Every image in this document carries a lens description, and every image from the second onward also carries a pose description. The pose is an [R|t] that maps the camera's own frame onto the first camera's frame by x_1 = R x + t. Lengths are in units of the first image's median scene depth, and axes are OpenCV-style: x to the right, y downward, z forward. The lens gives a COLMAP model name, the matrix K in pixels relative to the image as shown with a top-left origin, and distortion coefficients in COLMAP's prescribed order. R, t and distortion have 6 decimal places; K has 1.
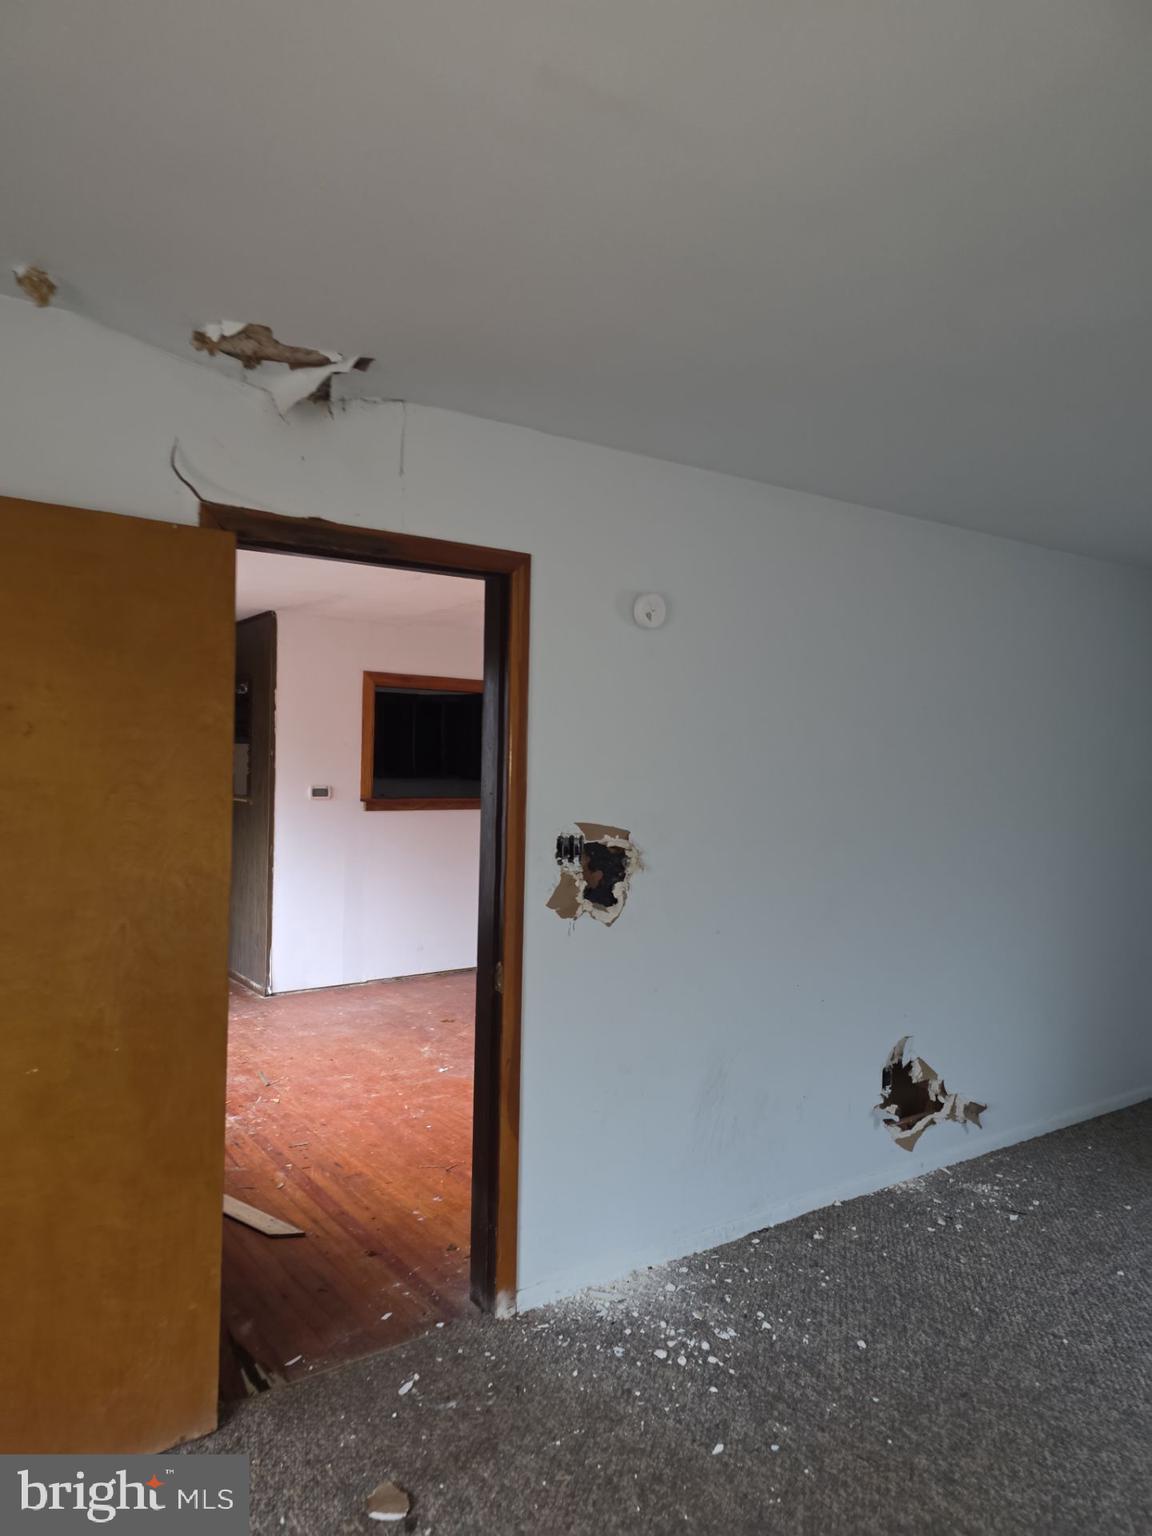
lens RADIAL K [[1024.9, 0, 571.7], [0, 1024.9, 761.4], [0, 0, 1]] dist [0.075051, -0.065540]
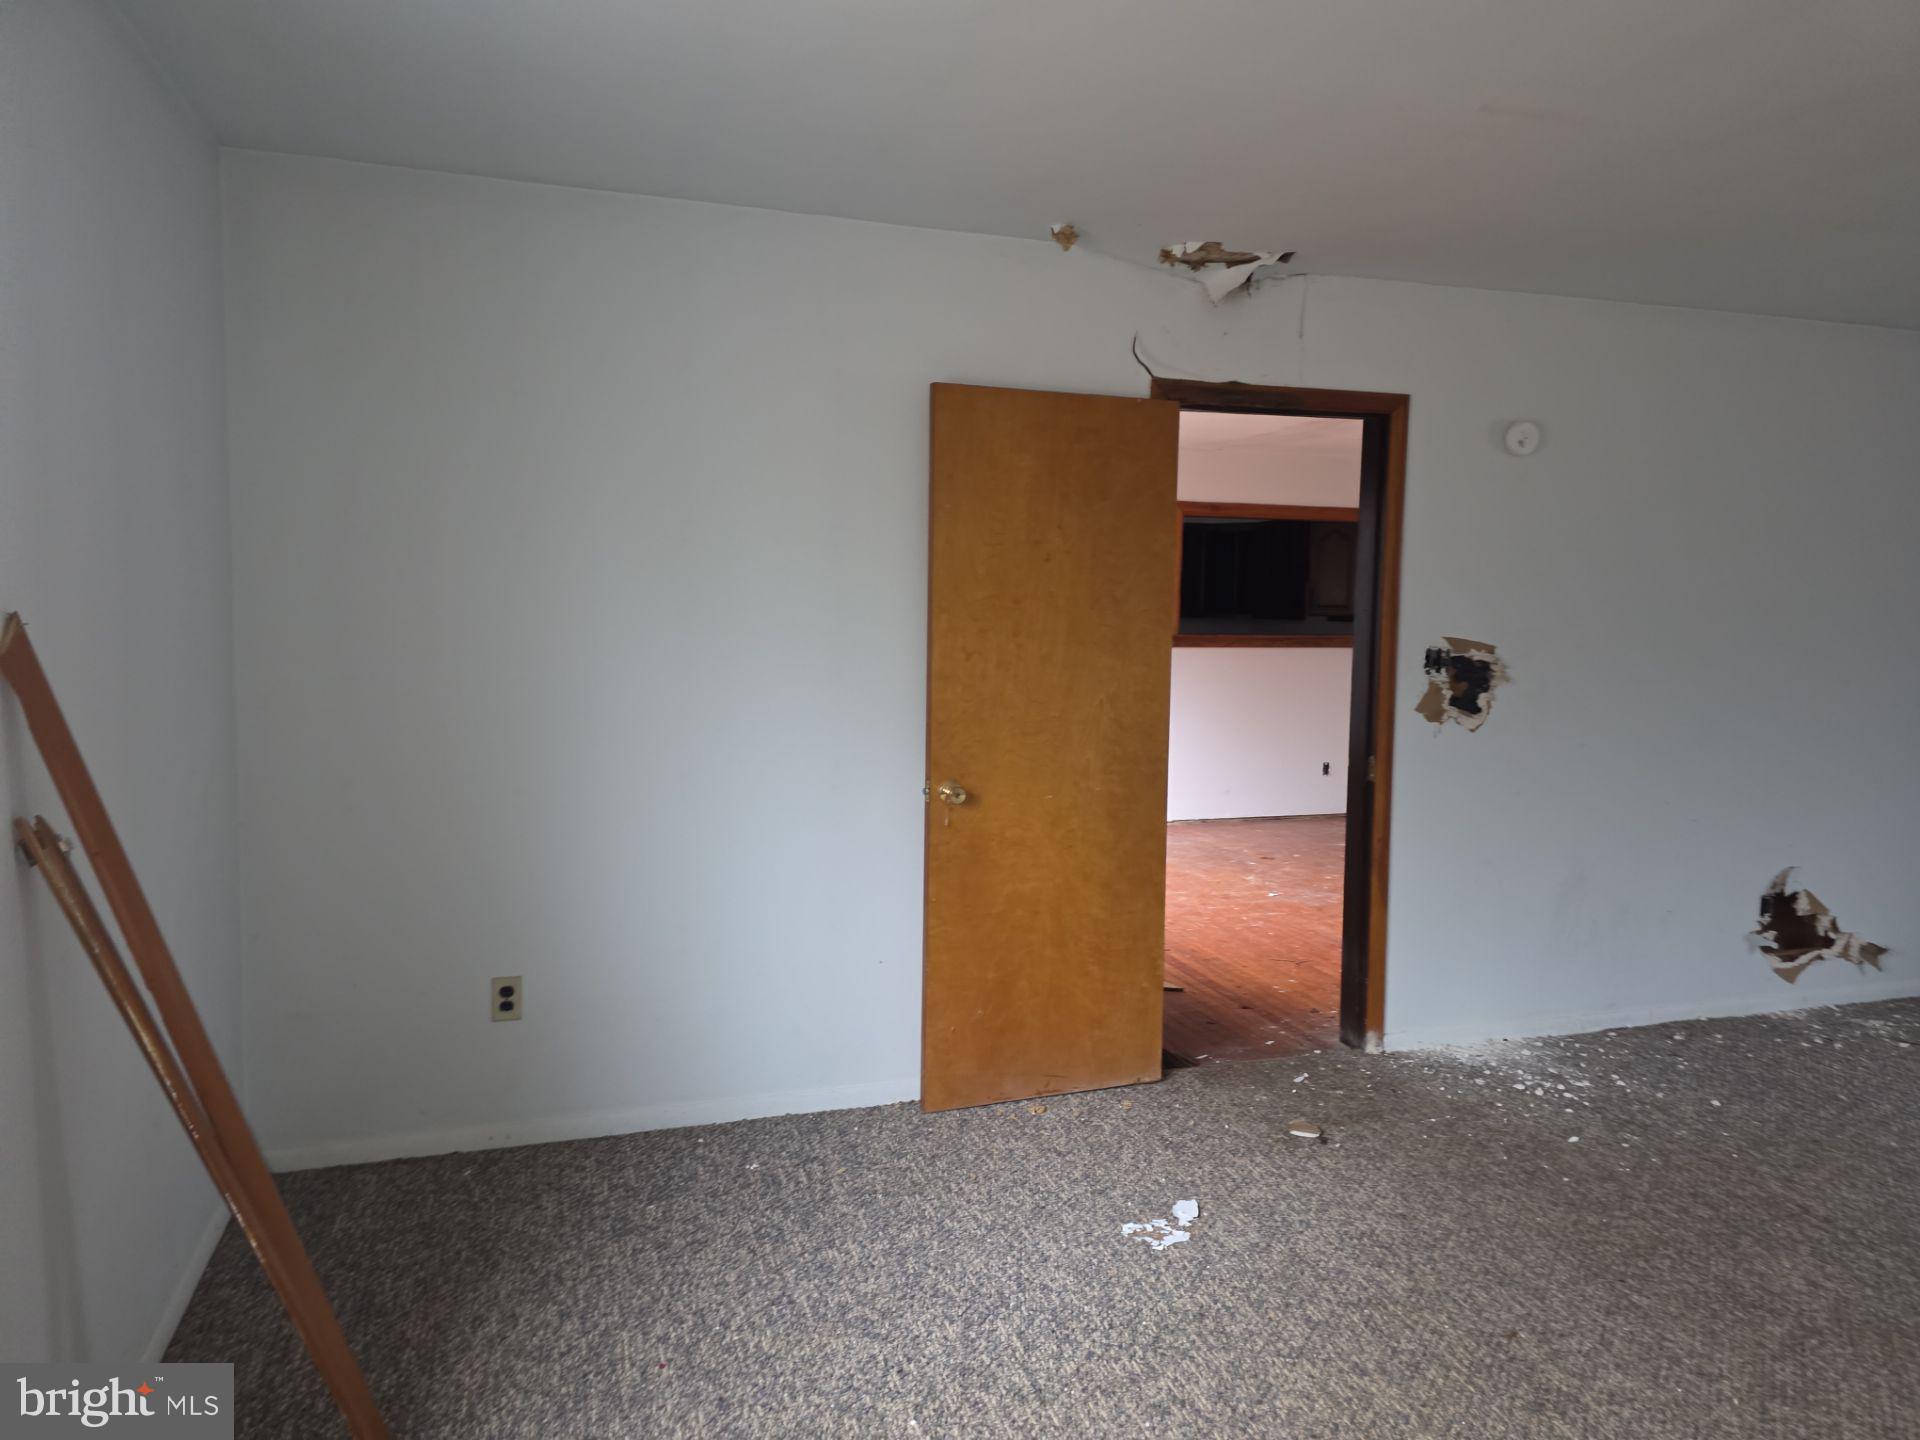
lens RADIAL K [[1281.2, 0, 968.8], [0, 1281.2, 698.2], [0, 0, 1]] dist [0.075051, -0.065540]
pose [[0.957434, 0.018398, -0.288064, -0.082796], [0.002043, 0.997510, 0.070500, 0.025661], [0.288644, -0.068087, 0.955013, -0.480197]]
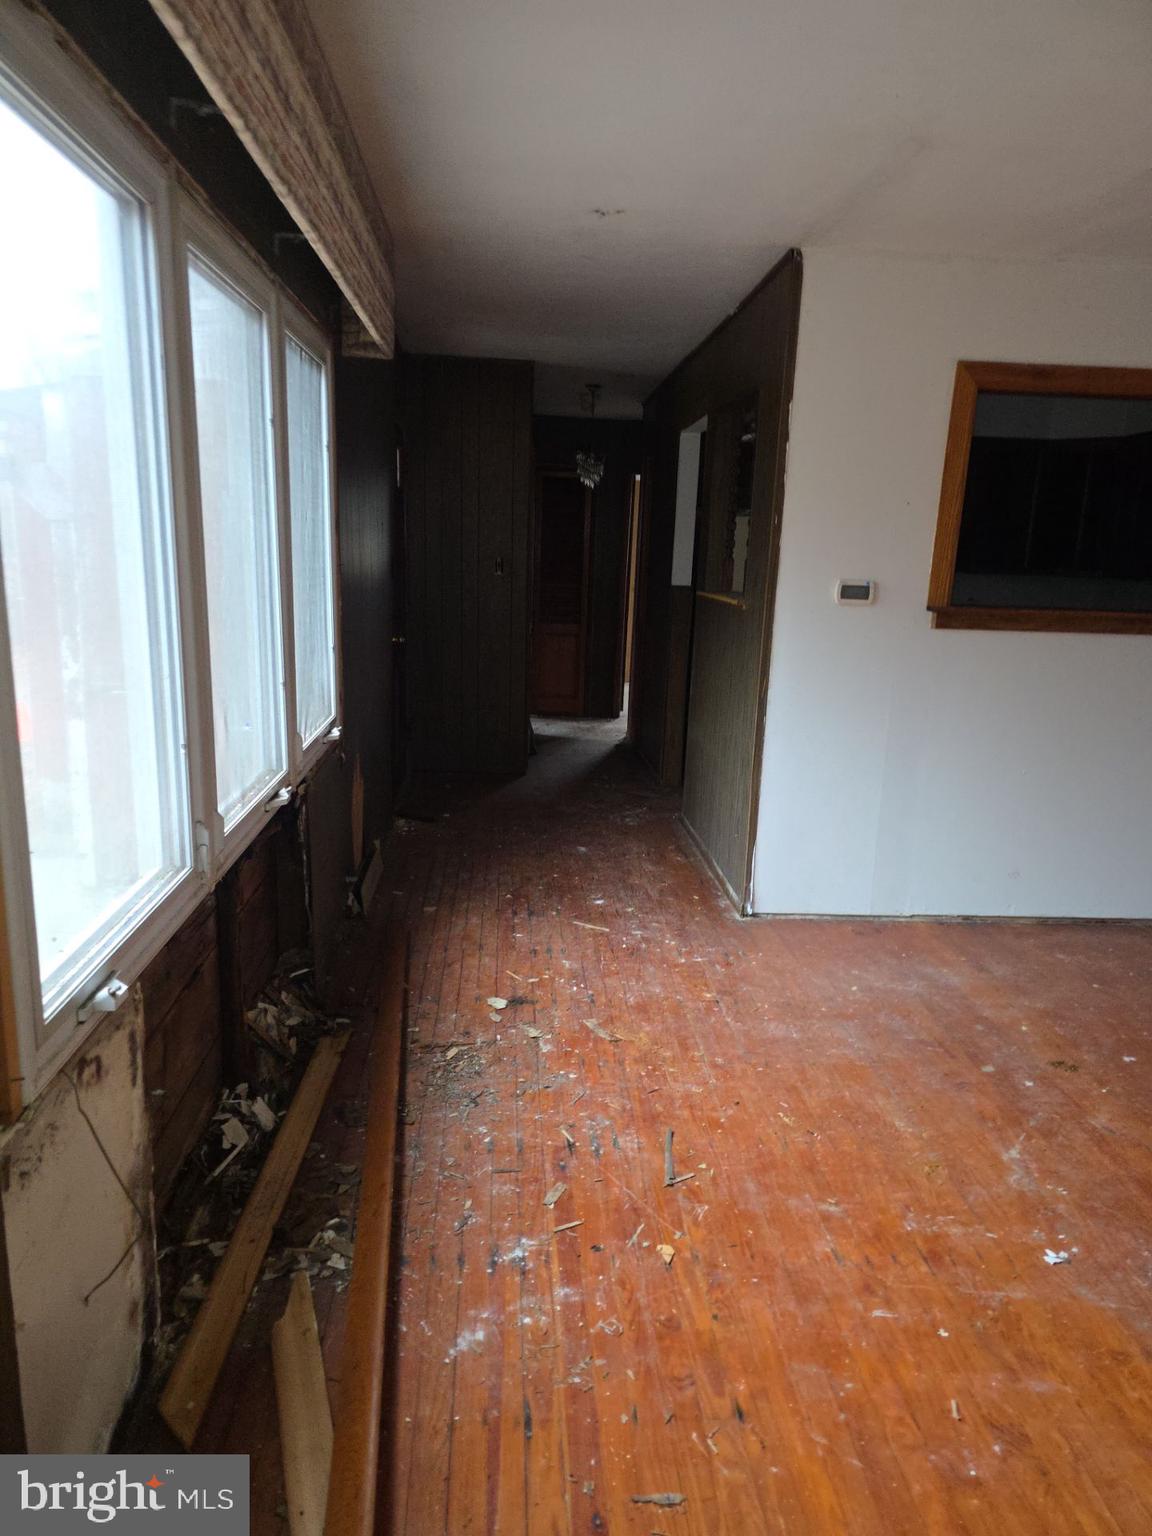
lens RADIAL K [[1022.5, 0, 562.6], [0, 1022.5, 779.7], [0, 0, 1]] dist [0.056777, -0.019354]
pose [[0.847603, 0.128986, -0.514715, -0.168062], [-0.015424, 0.975585, 0.219078, 0.020929], [0.530406, -0.177752, 0.828899, 0.946965]]
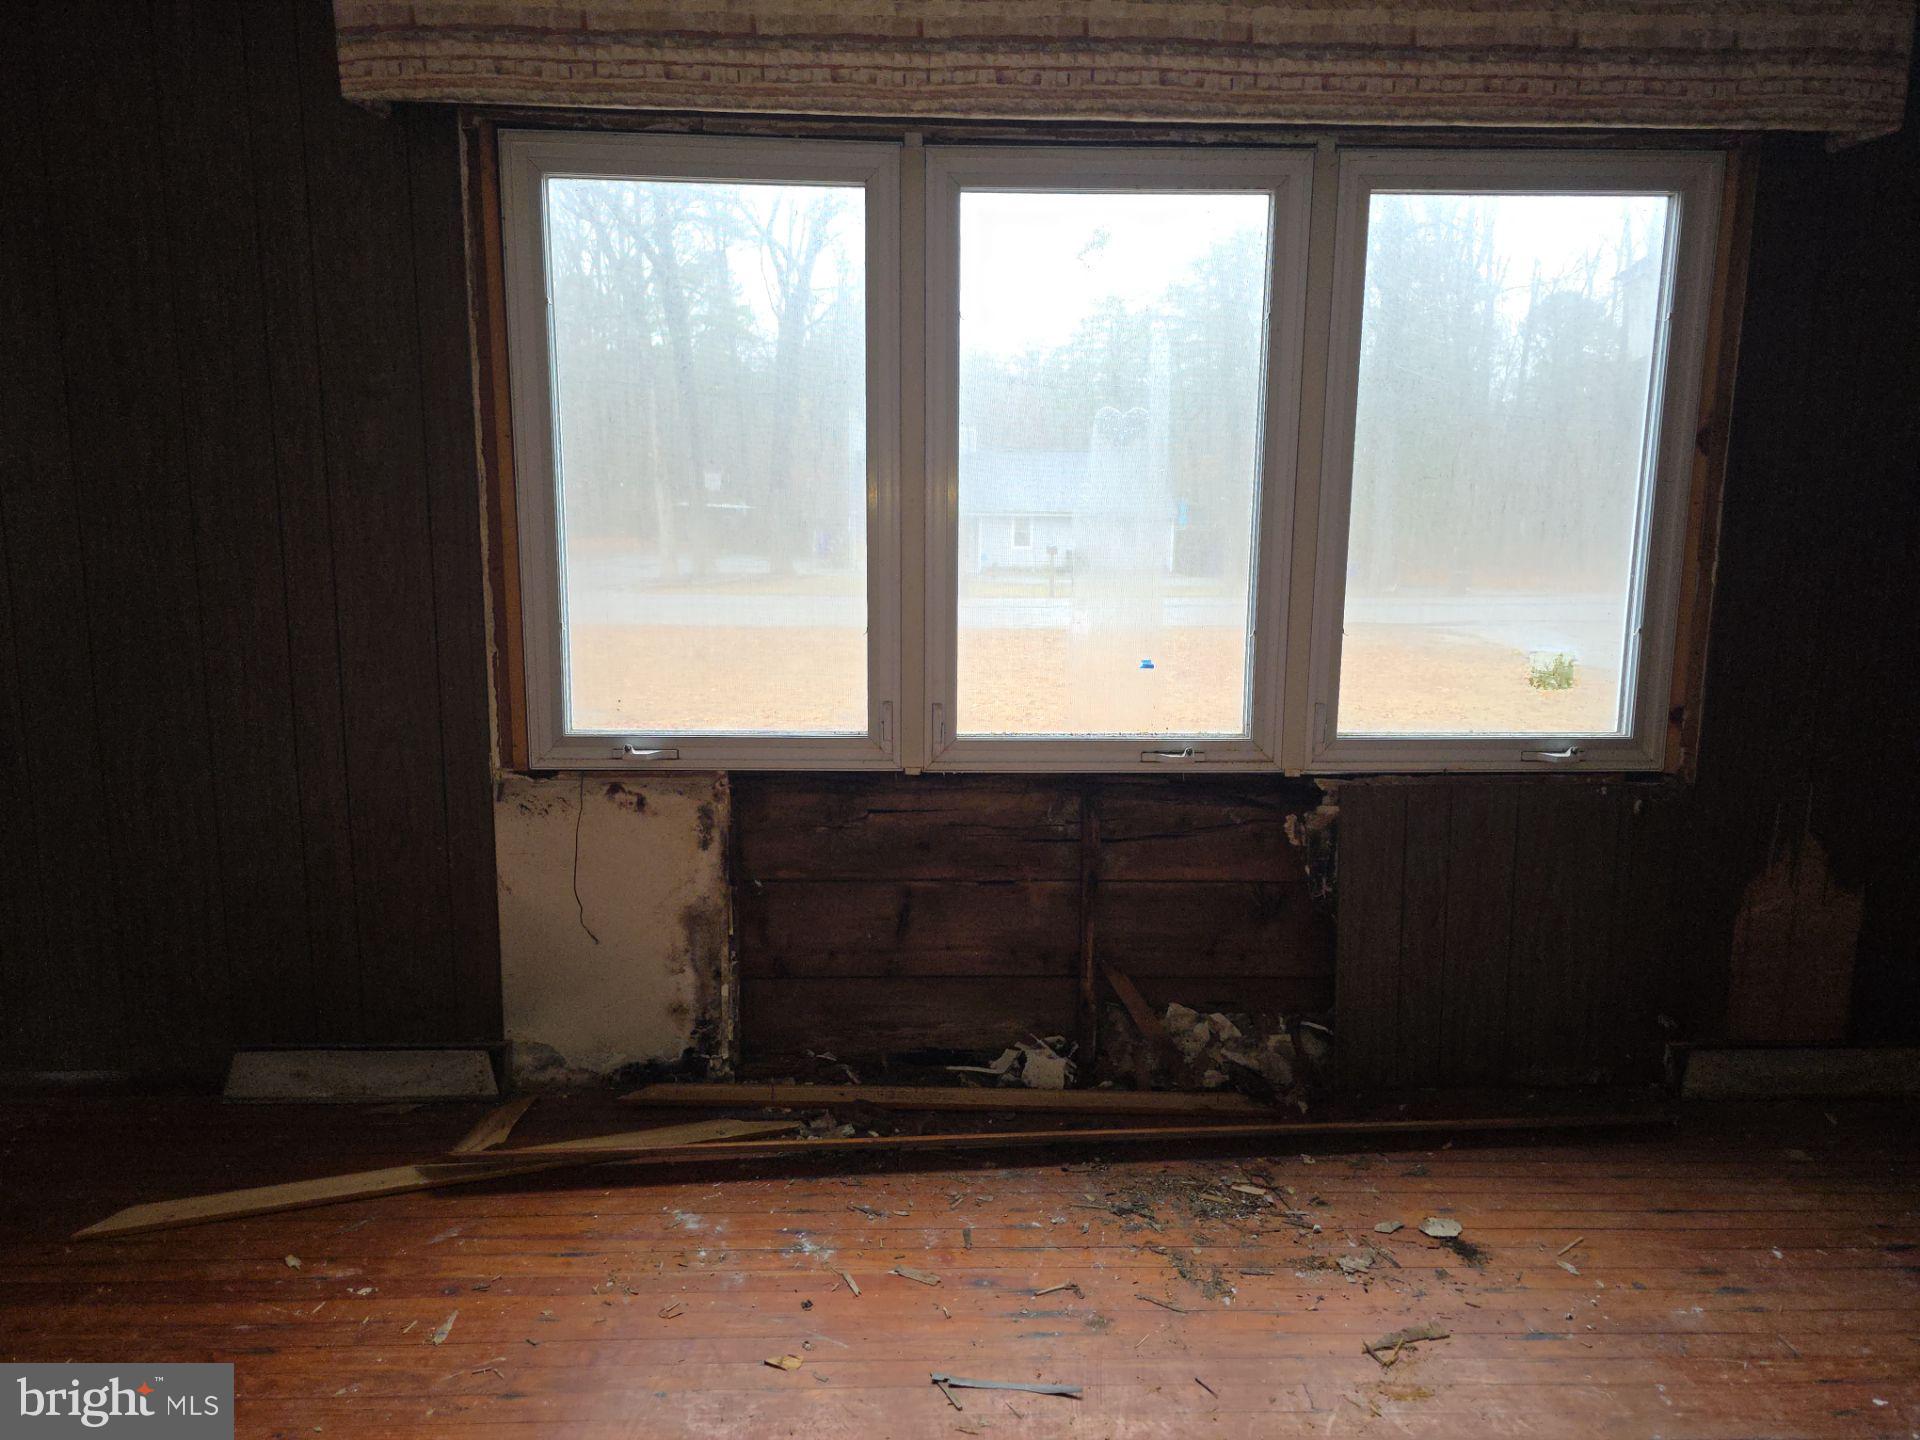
lens RADIAL K [[1281.2, 0, 968.9], [0, 1281.2, 688.9], [0, 0, 1]] dist [0.075051, -0.065540]
pose [[-0.550241, 0.100052, -0.828990, 0.034041], [-0.023265, 0.990573, 0.134996, 0.062522], [0.834681, 0.093567, -0.542727, 1.932935]]
